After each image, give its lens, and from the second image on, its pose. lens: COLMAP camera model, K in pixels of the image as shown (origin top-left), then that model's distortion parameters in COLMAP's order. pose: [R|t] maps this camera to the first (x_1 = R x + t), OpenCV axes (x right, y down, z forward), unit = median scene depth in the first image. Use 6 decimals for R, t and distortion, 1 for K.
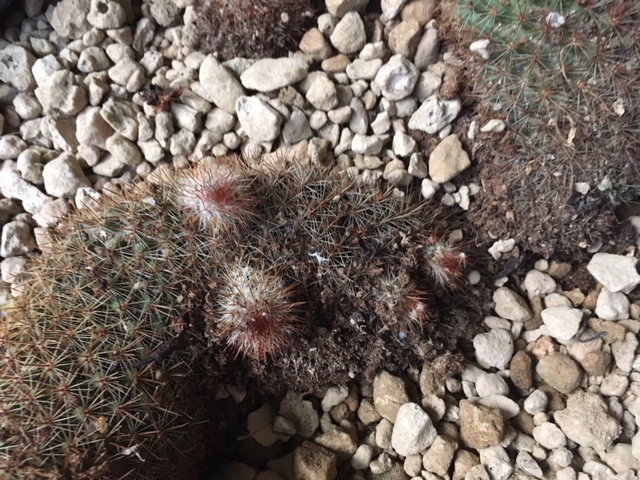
lens RADIAL K [[542.3, 0, 316.3], [0, 542.3, 239.8], [0, 0, 1]] dist [0.007269, -0.006183]
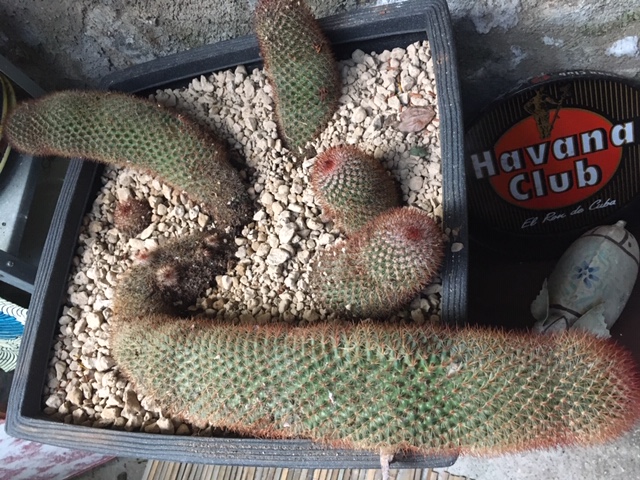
lens RADIAL K [[542.3, 0, 322.5], [0, 542.3, 240.1], [0, 0, 1]] dist [0.007269, -0.006183]
pose [[0.801055, -0.593116, 0.080772, 0.482282], [0.588873, 0.756626, -0.284157, 1.322543], [0.107424, 0.275190, 0.955369, -2.077601]]
